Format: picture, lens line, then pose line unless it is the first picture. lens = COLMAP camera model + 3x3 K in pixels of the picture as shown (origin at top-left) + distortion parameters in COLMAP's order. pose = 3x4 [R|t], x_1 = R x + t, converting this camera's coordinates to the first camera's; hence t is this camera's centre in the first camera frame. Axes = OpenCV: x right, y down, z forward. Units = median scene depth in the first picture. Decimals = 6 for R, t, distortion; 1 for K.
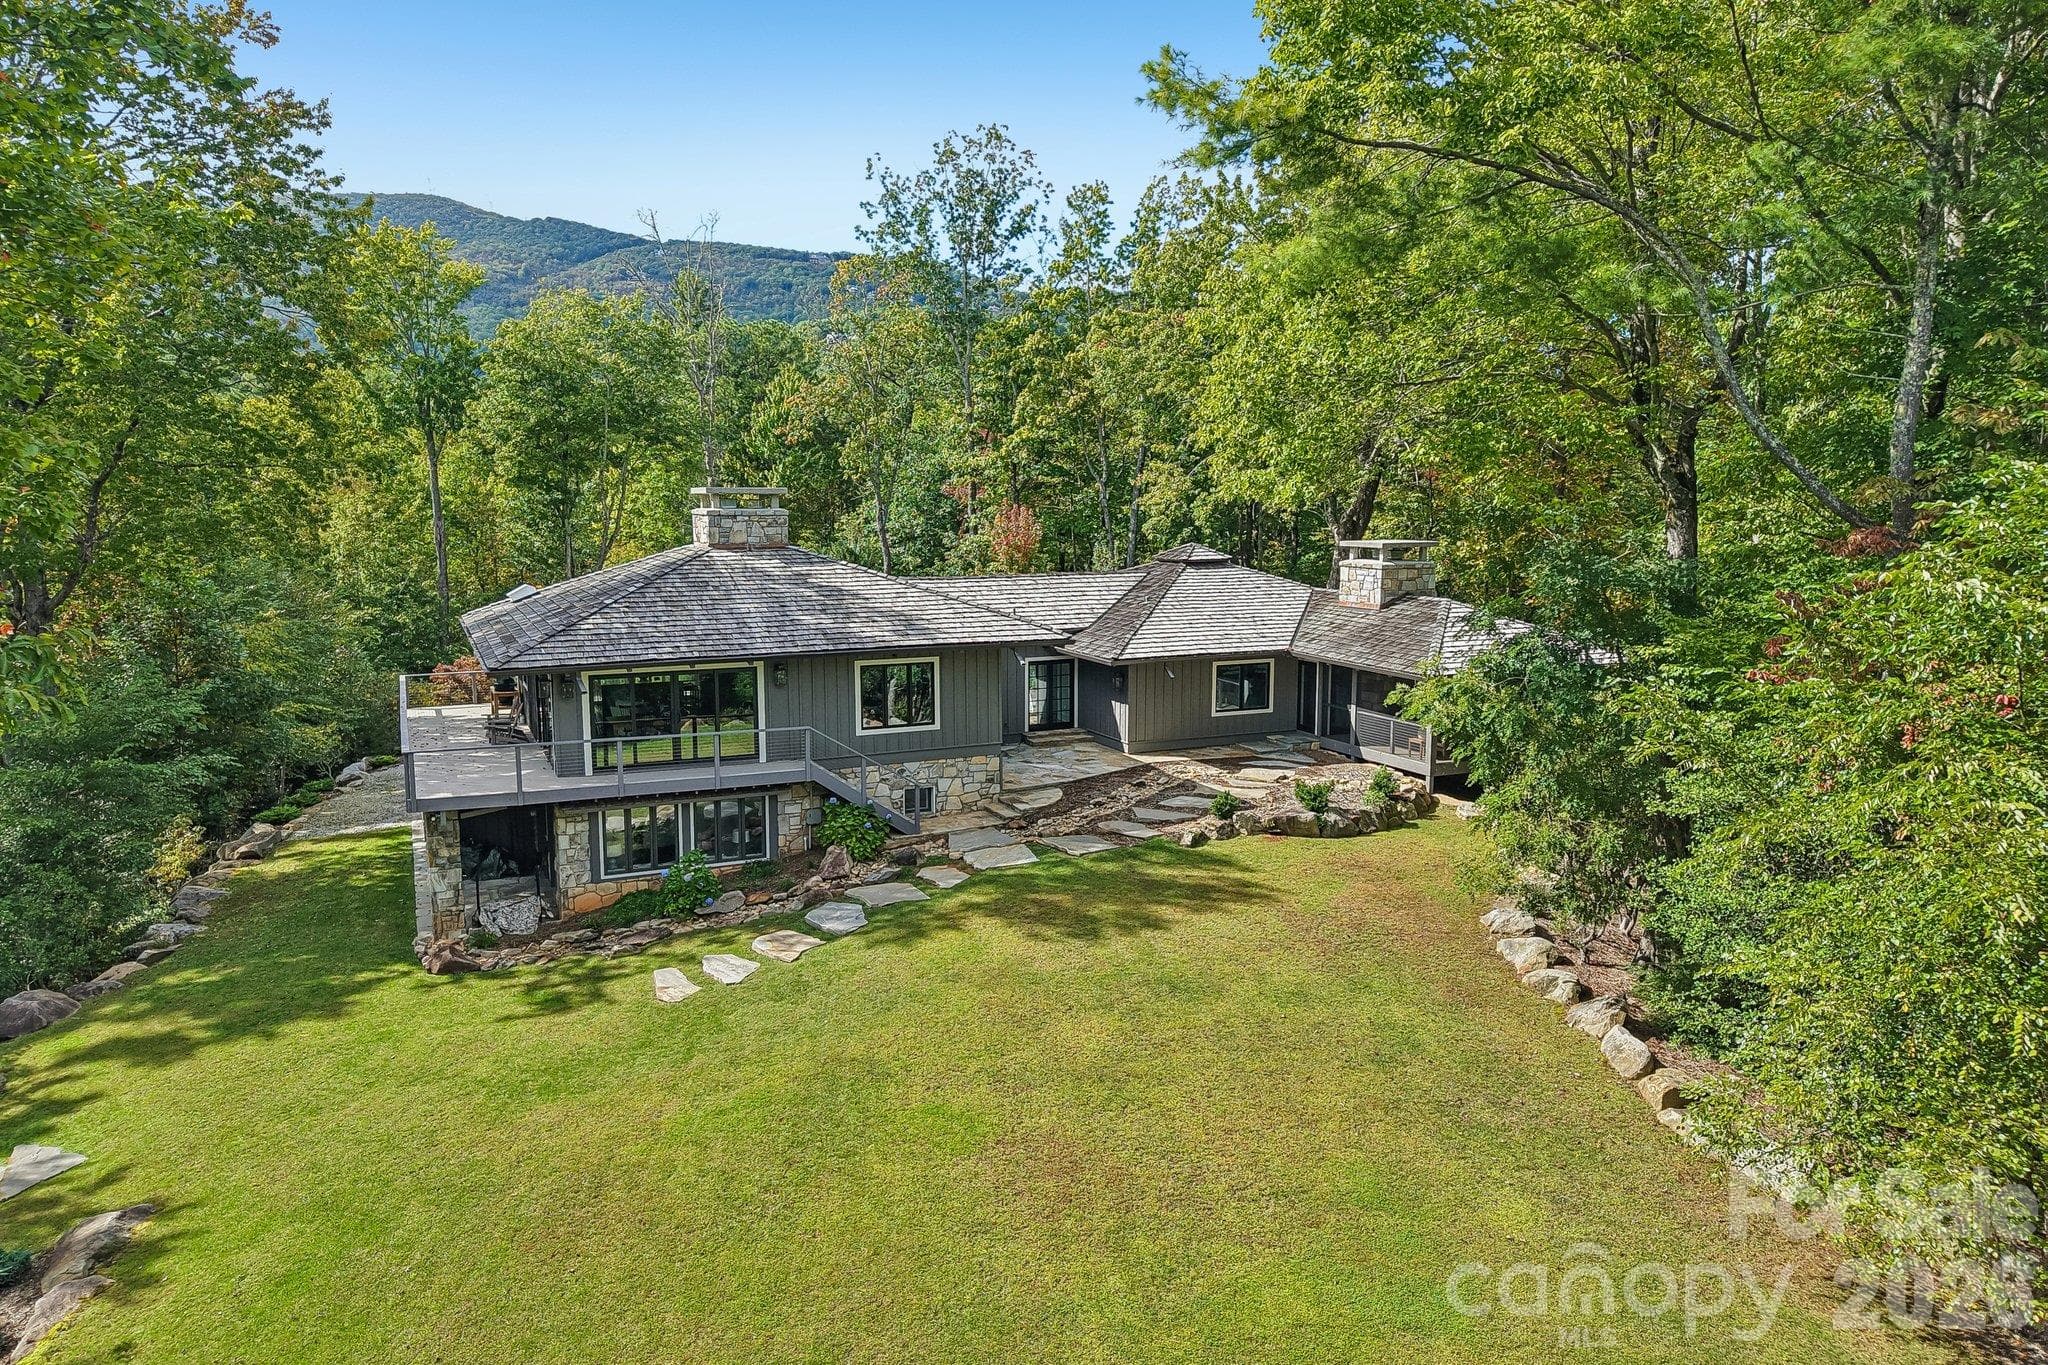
lens RADIAL K [[1226.6, 0, 1024.0], [0, 1226.6, 682.5], [0, 0, 1]] dist [-0.039726, 0.016784]
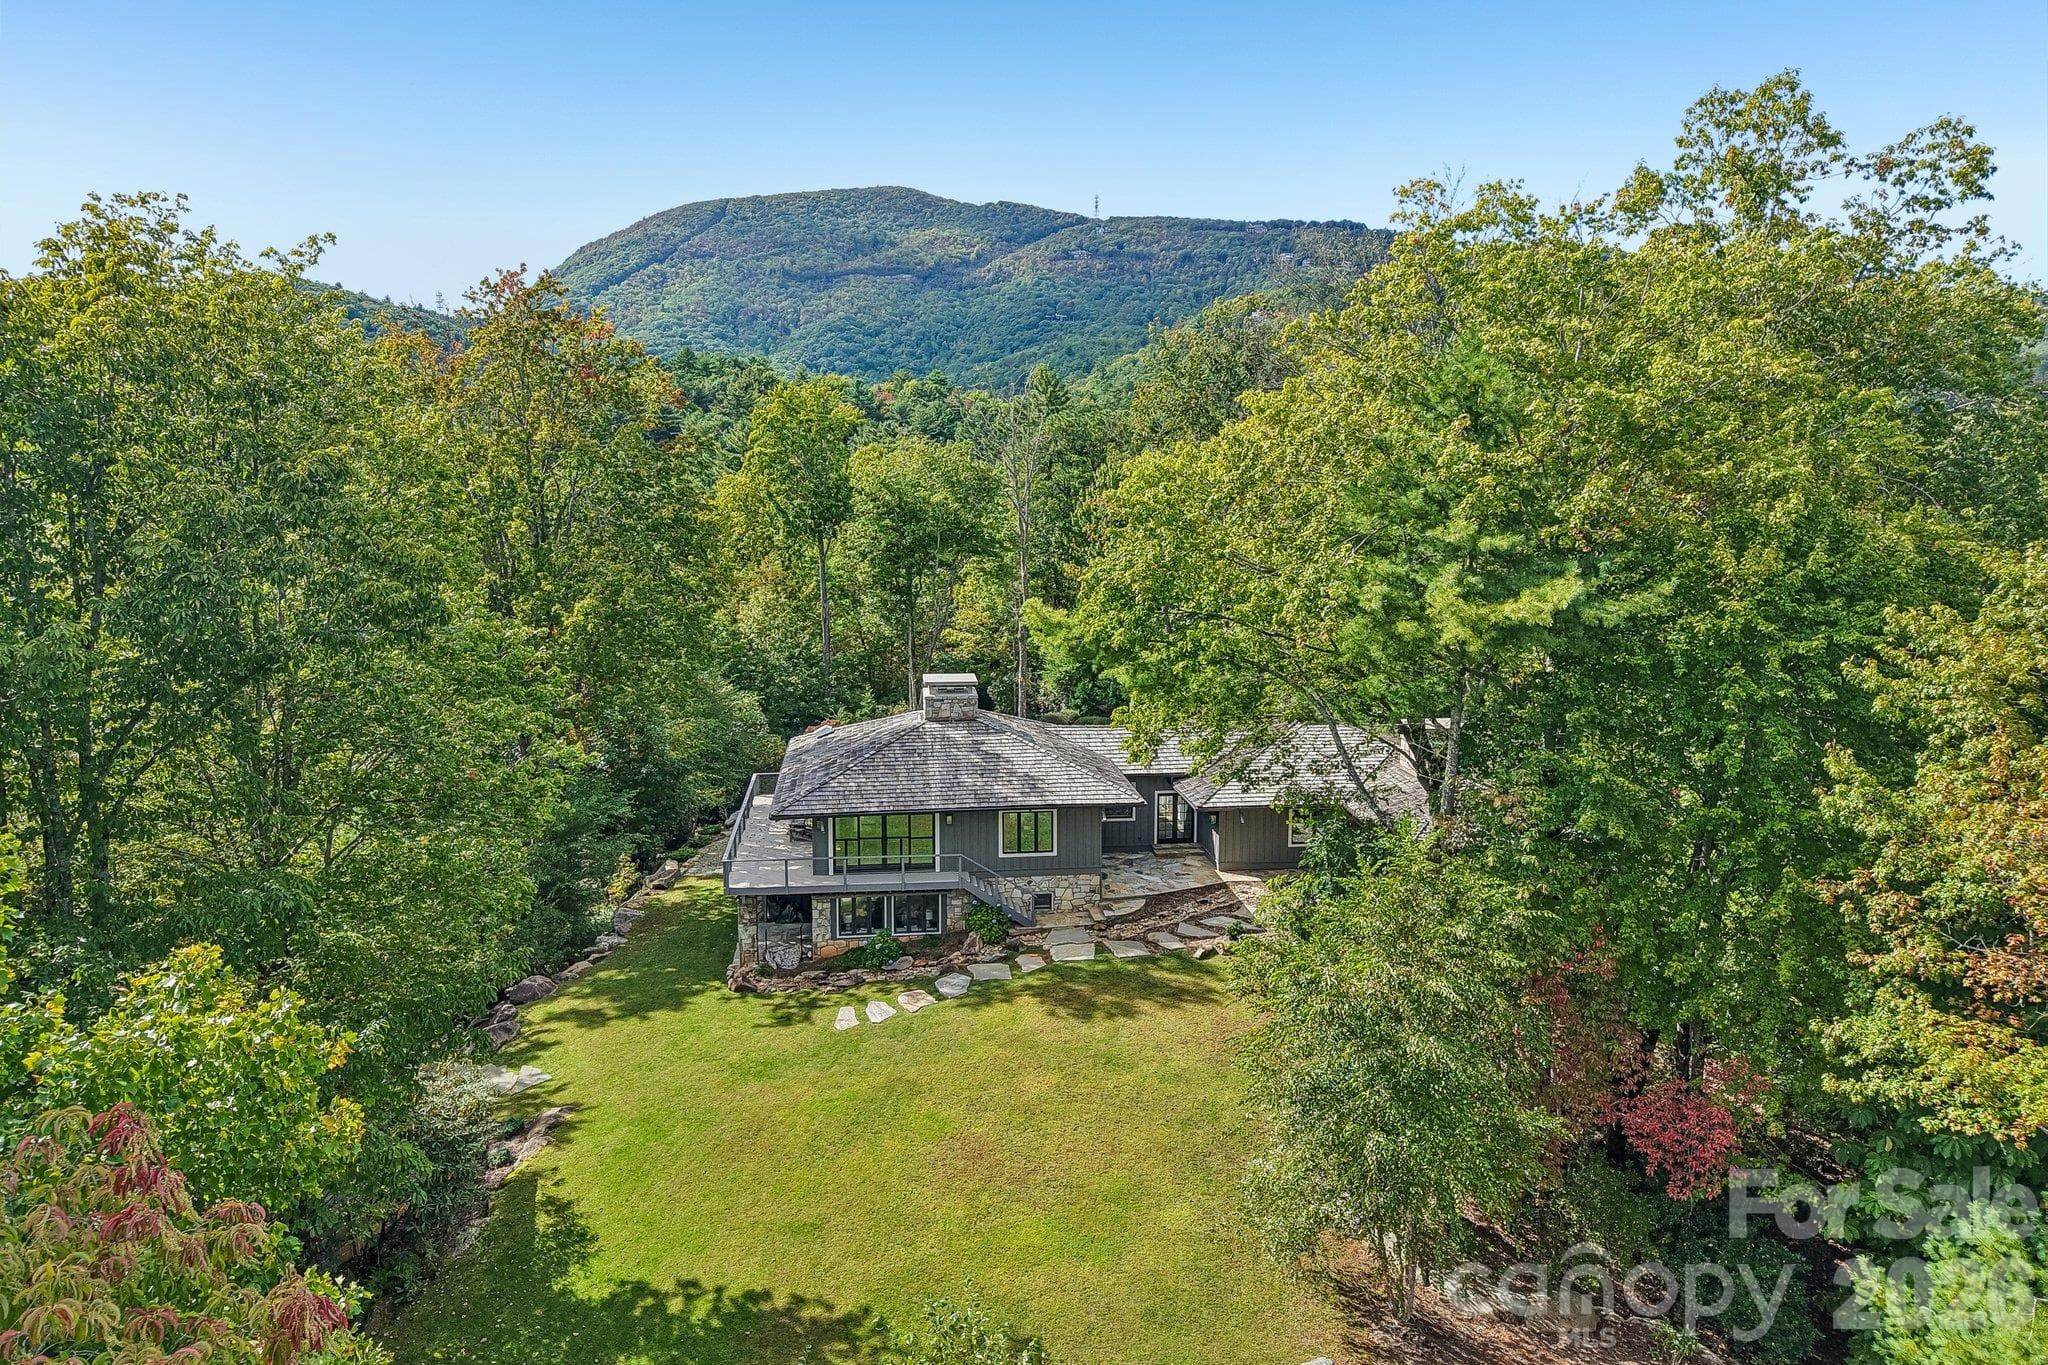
lens RADIAL K [[1147.6, 0, 1024.0], [0, 1147.6, 682.5], [0, 0, 1]] dist [0.000592, -0.000972]
pose [[0.952015, 0.040429, -0.303369, 0.358356], [-0.041387, 0.999138, 0.003274, -0.204136], [0.303240, 0.009439, 0.952867, -0.403743]]
